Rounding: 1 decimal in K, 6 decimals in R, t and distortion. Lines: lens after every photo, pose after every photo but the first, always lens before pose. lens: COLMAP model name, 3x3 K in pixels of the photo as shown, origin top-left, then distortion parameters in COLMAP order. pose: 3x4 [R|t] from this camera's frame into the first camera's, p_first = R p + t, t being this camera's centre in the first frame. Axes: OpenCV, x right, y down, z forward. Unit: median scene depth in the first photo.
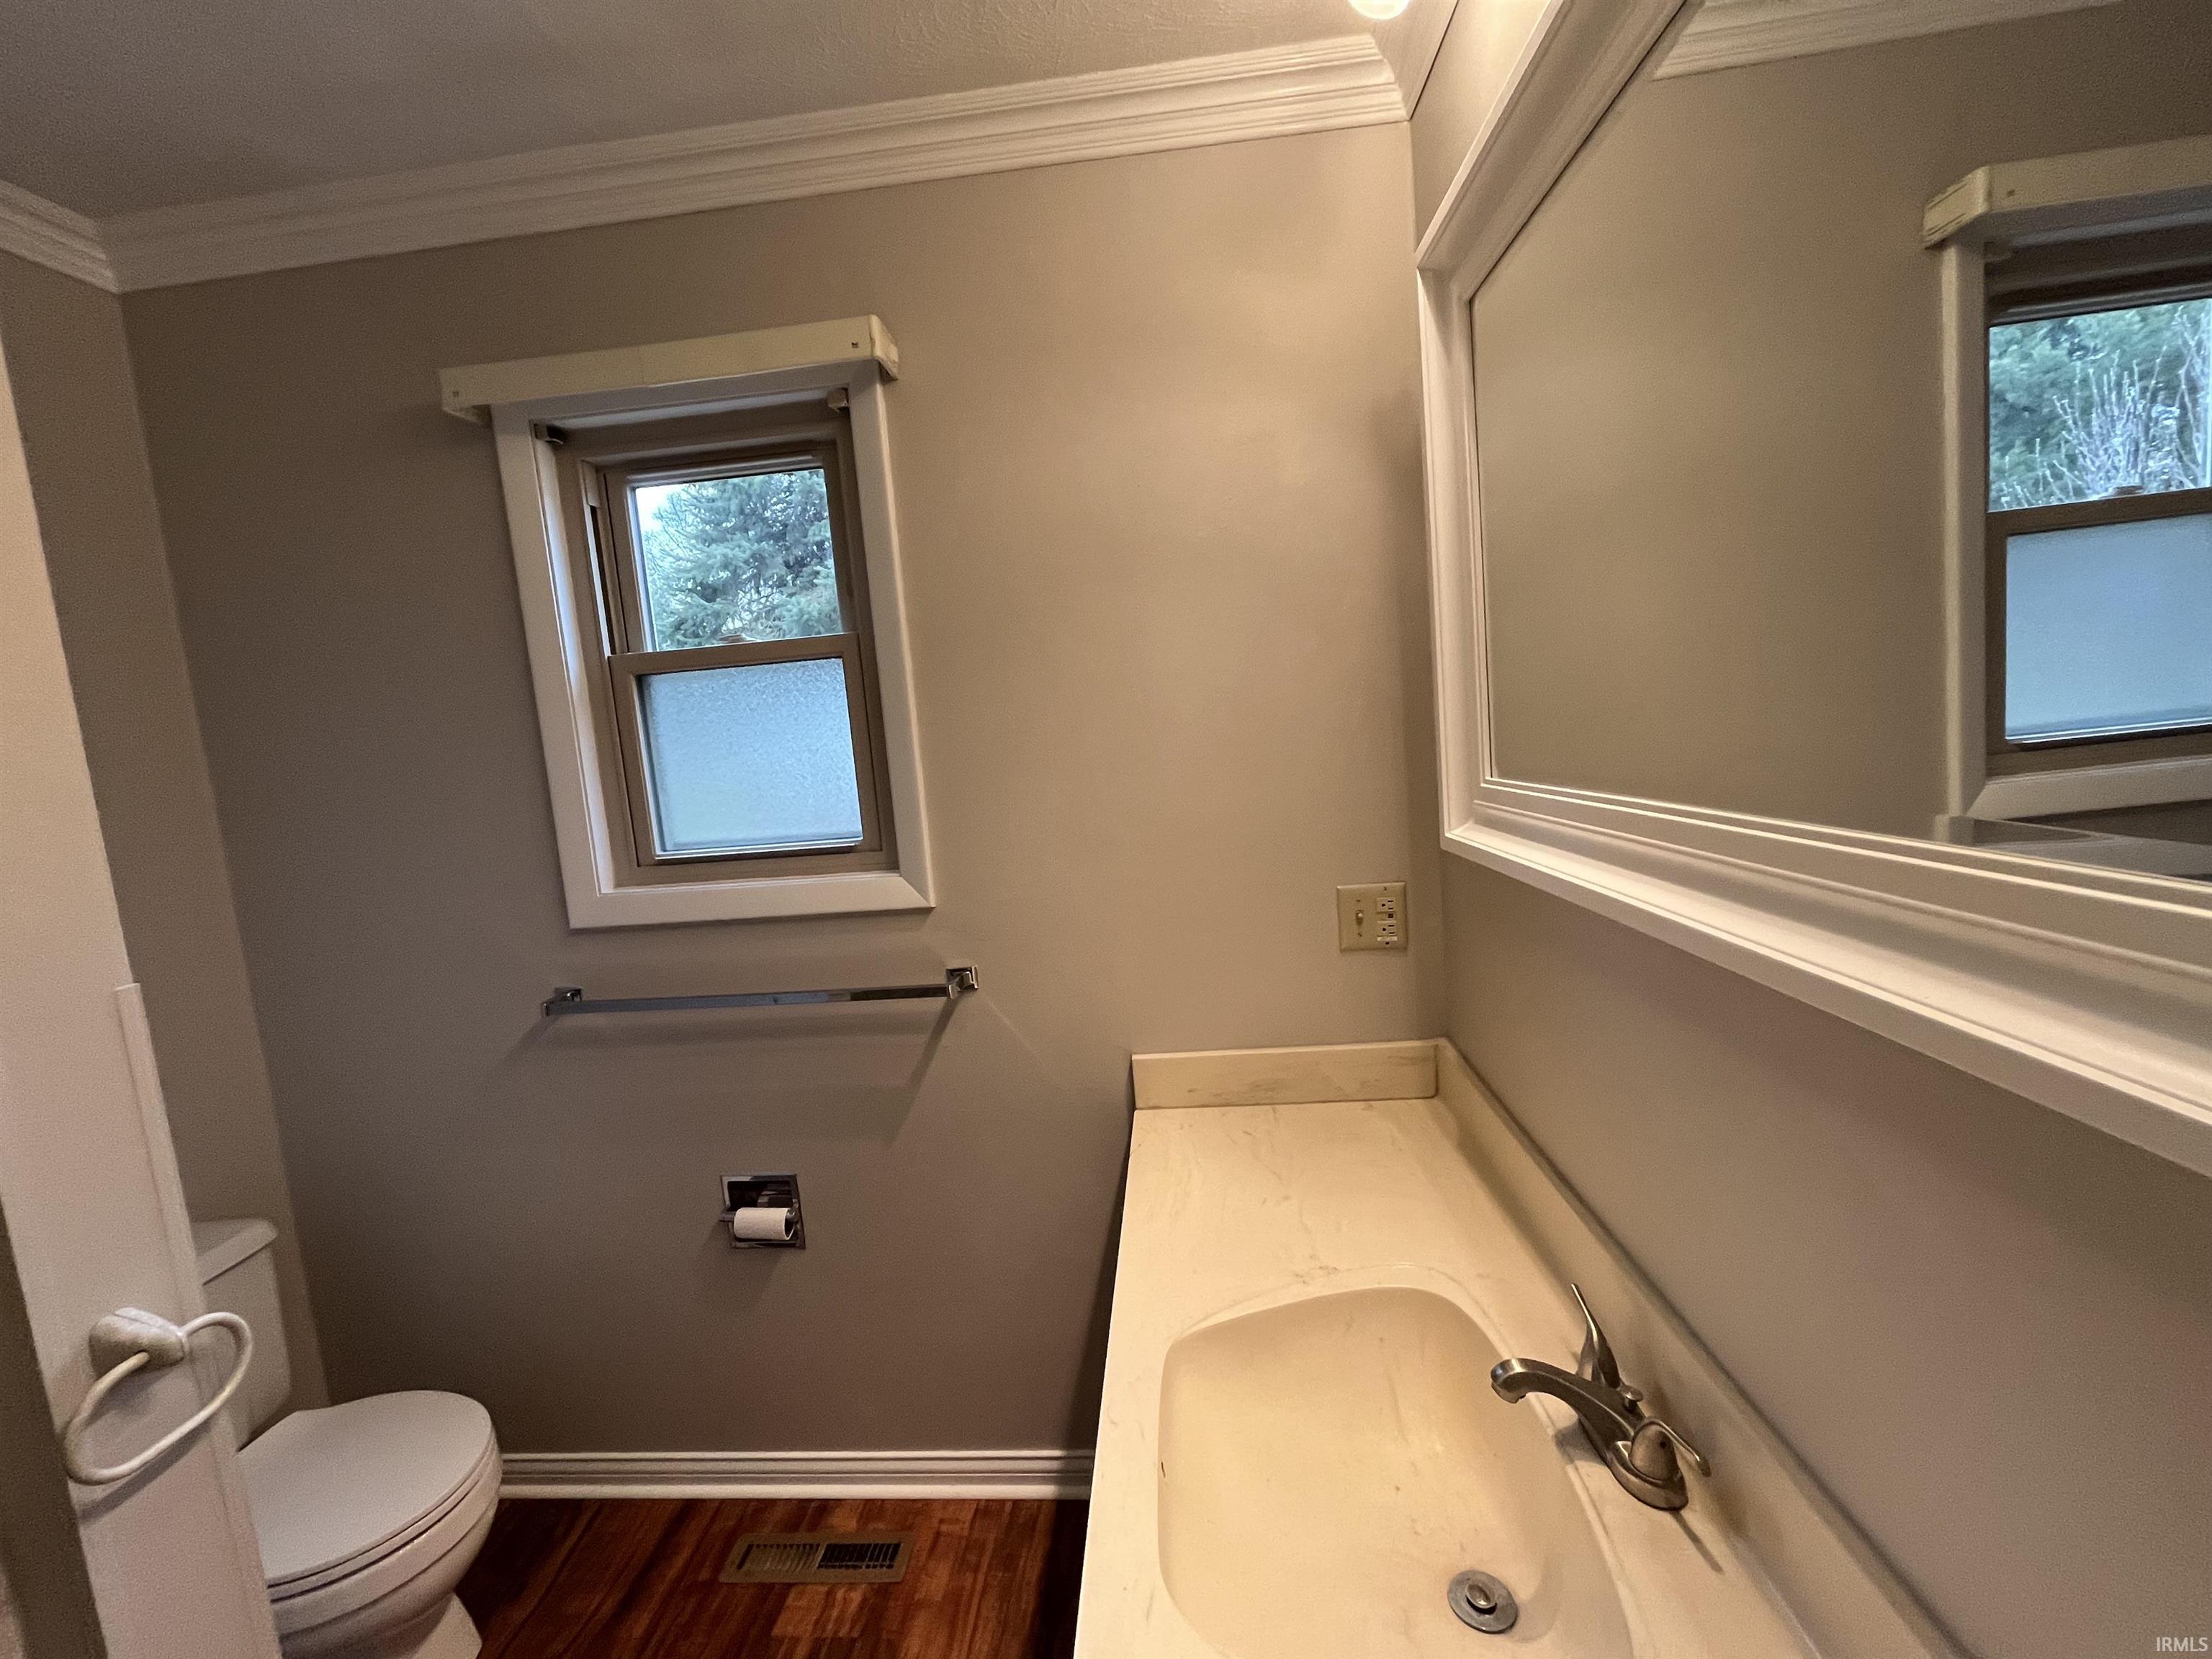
lens RADIAL K [[889.1, 0, 1108.0], [0, 889.1, 831.4], [0, 0, 1]] dist [-0.001955, -0.000023]
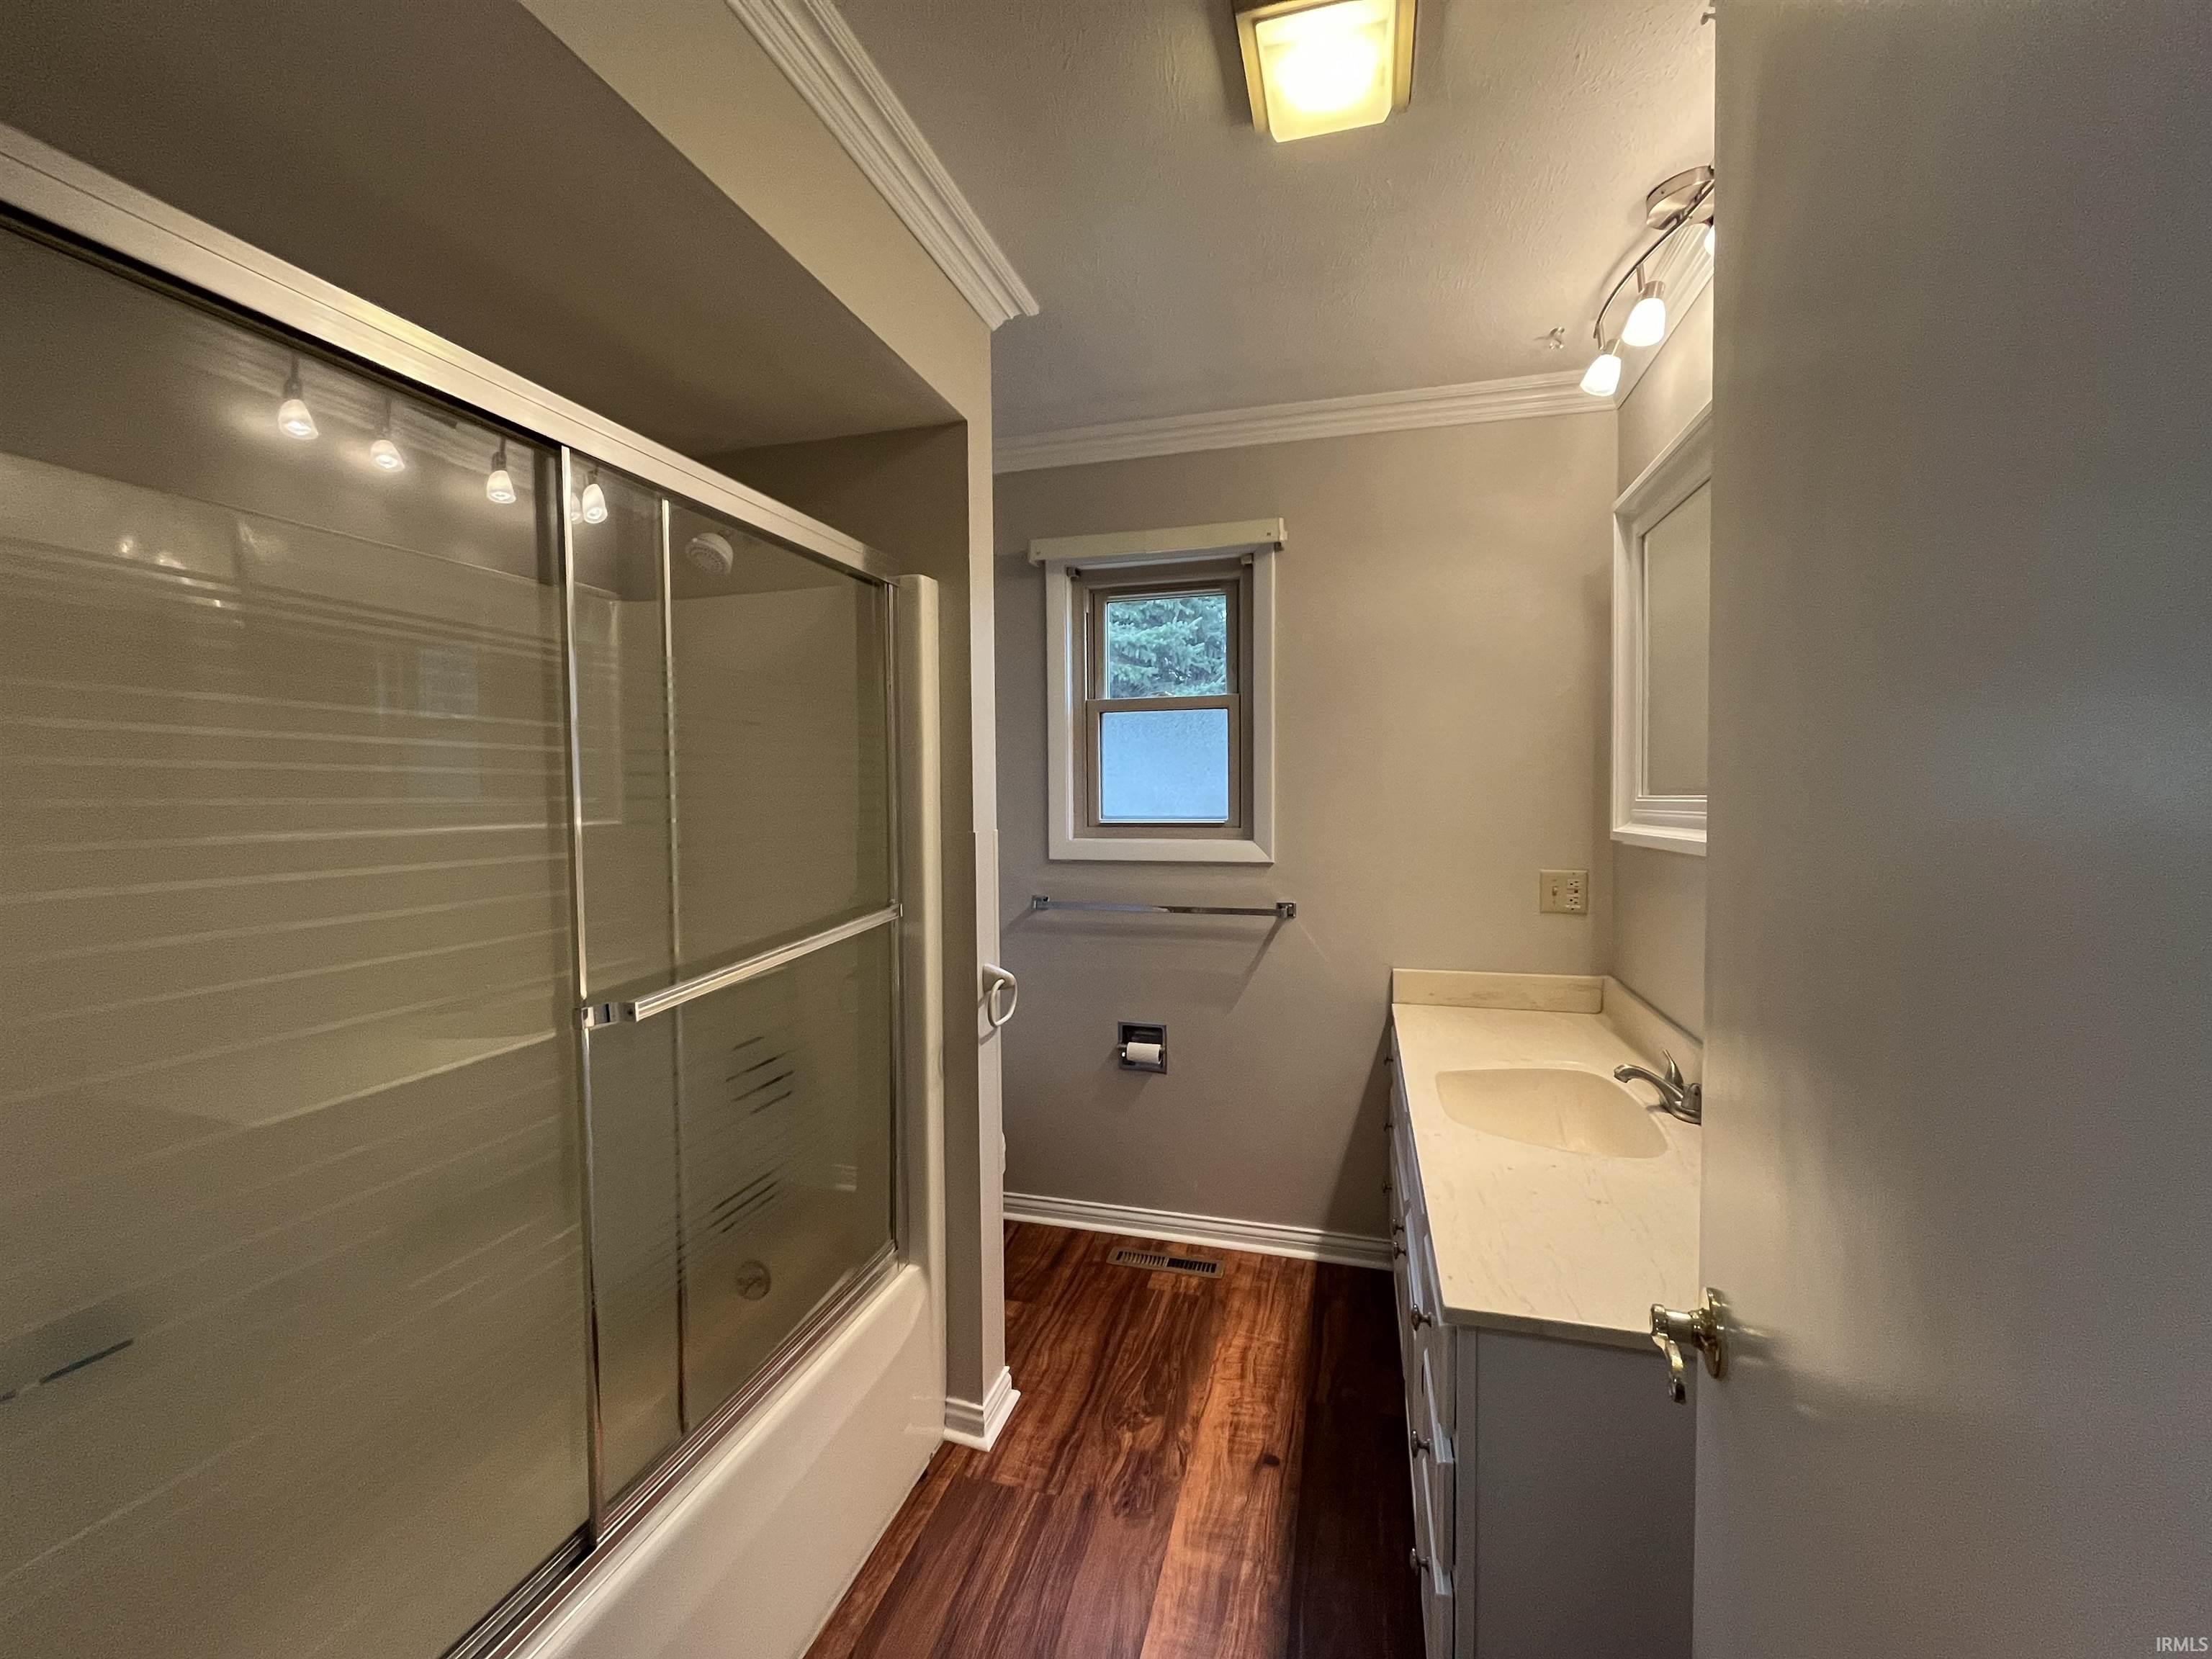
lens RADIAL K [[889.5, 0, 1106.6], [0, 889.5, 830.5], [0, 0, 1]] dist [-0.003405, -0.000429]
pose [[0.978571, 0.079362, -0.190000, -0.192336], [-0.091267, 0.994321, -0.054735, 0.144717], [0.184577, 0.070902, 0.980257, -0.659897]]
